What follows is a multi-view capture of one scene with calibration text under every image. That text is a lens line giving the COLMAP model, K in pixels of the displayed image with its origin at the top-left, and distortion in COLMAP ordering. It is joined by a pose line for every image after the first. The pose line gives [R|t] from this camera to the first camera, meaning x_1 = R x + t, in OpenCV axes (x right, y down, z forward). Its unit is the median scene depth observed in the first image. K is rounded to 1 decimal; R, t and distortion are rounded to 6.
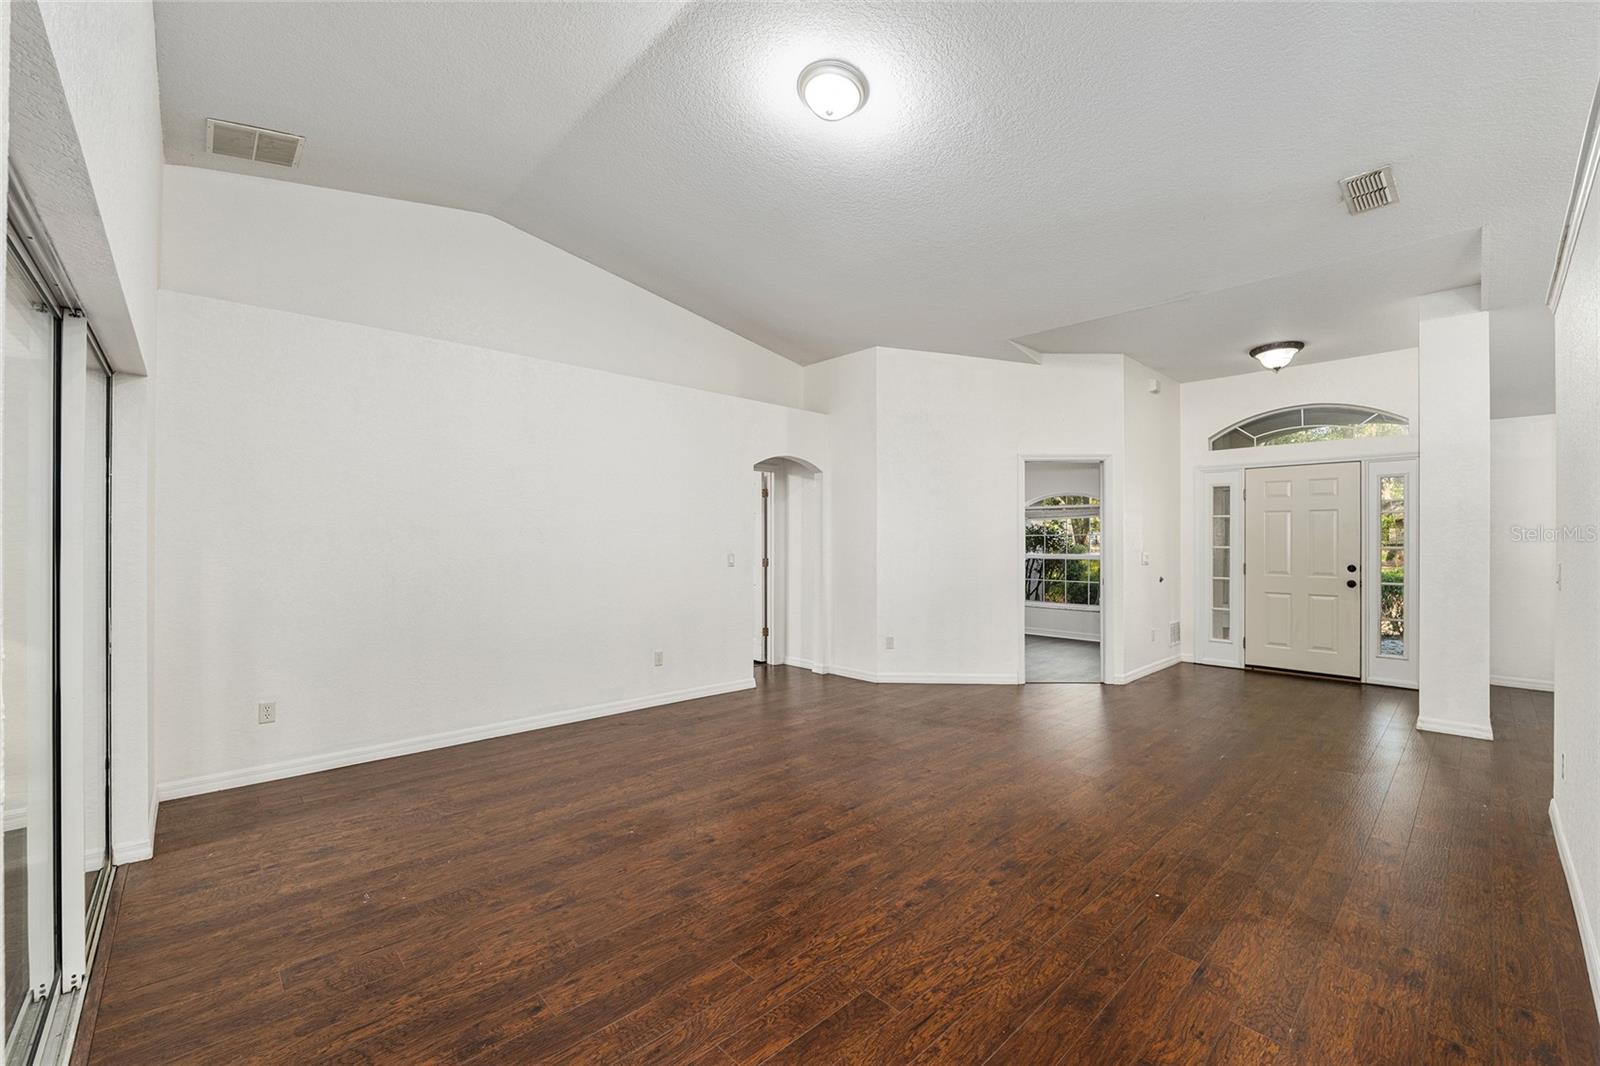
lens RADIAL K [[648.5, 0, 794.9], [0, 648.5, 537.5], [0, 0, 1]] dist [-0.006737, 0.000079]
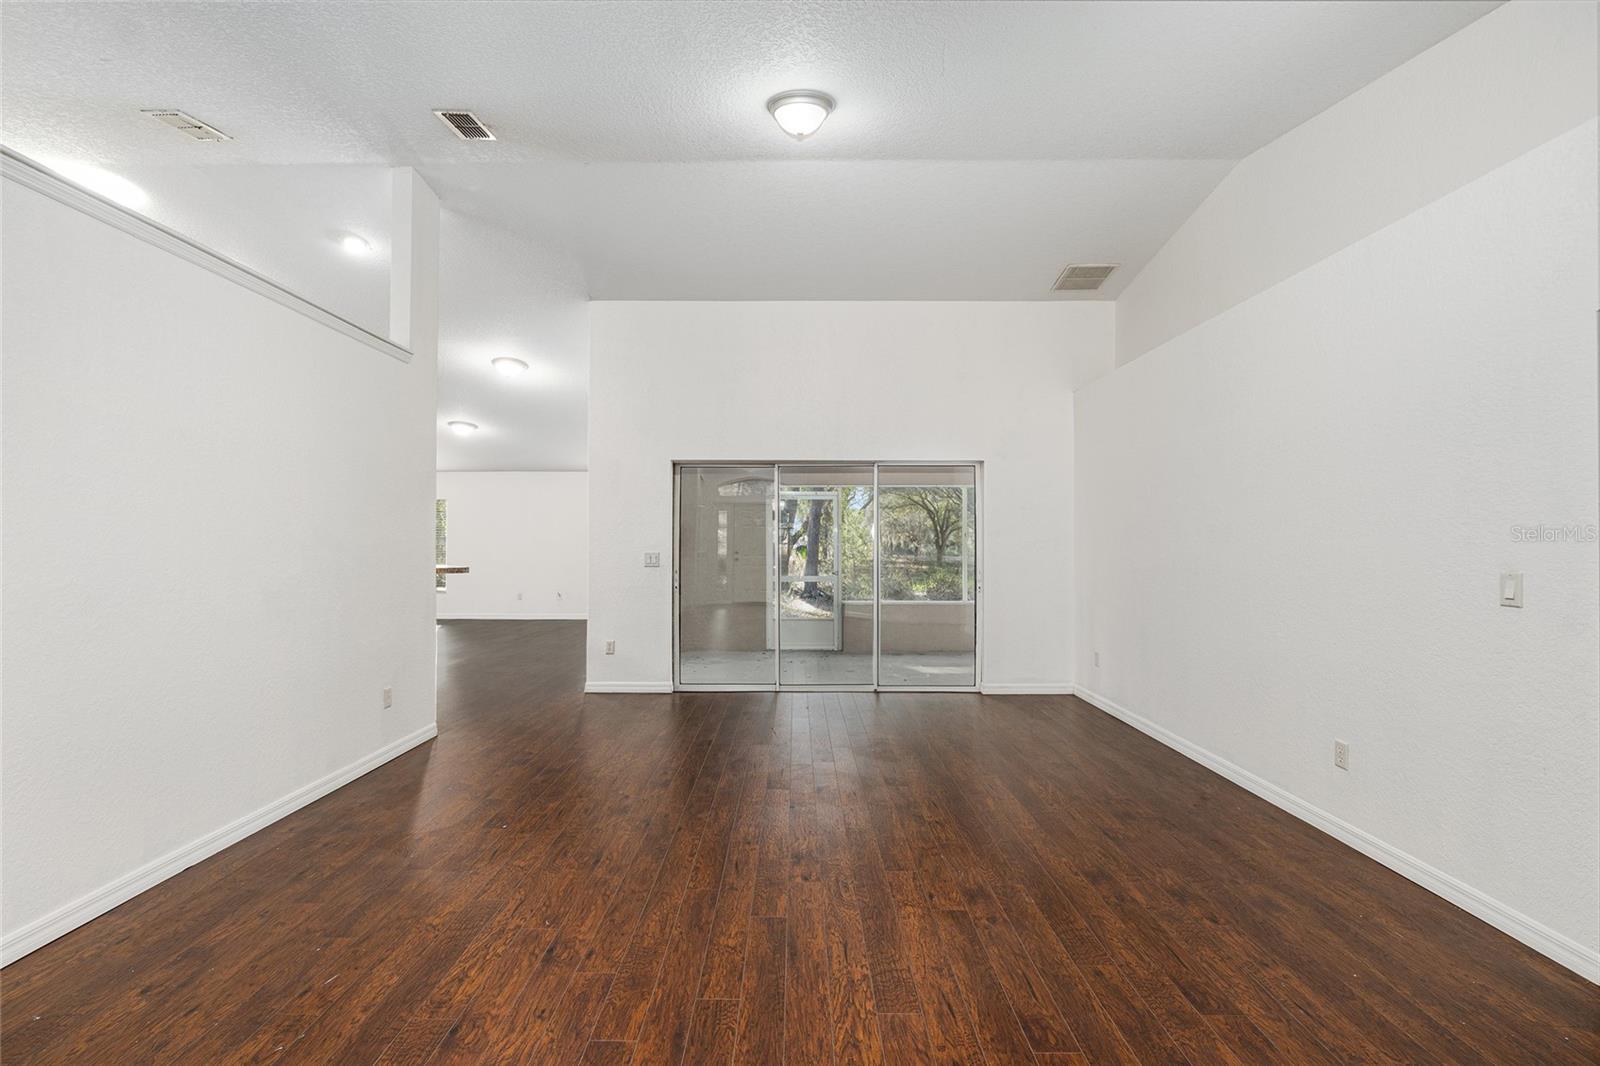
lens RADIAL K [[694.2, 0, 795.4], [0, 694.2, 532.6], [0, 0, 1]] dist [-0.002411, -0.000632]
pose [[-0.680065, -0.013030, -0.733036, 0.832376], [-0.001468, 0.999864, -0.016410, 0.013998], [0.733151, -0.010083, -0.679992, 1.656373]]
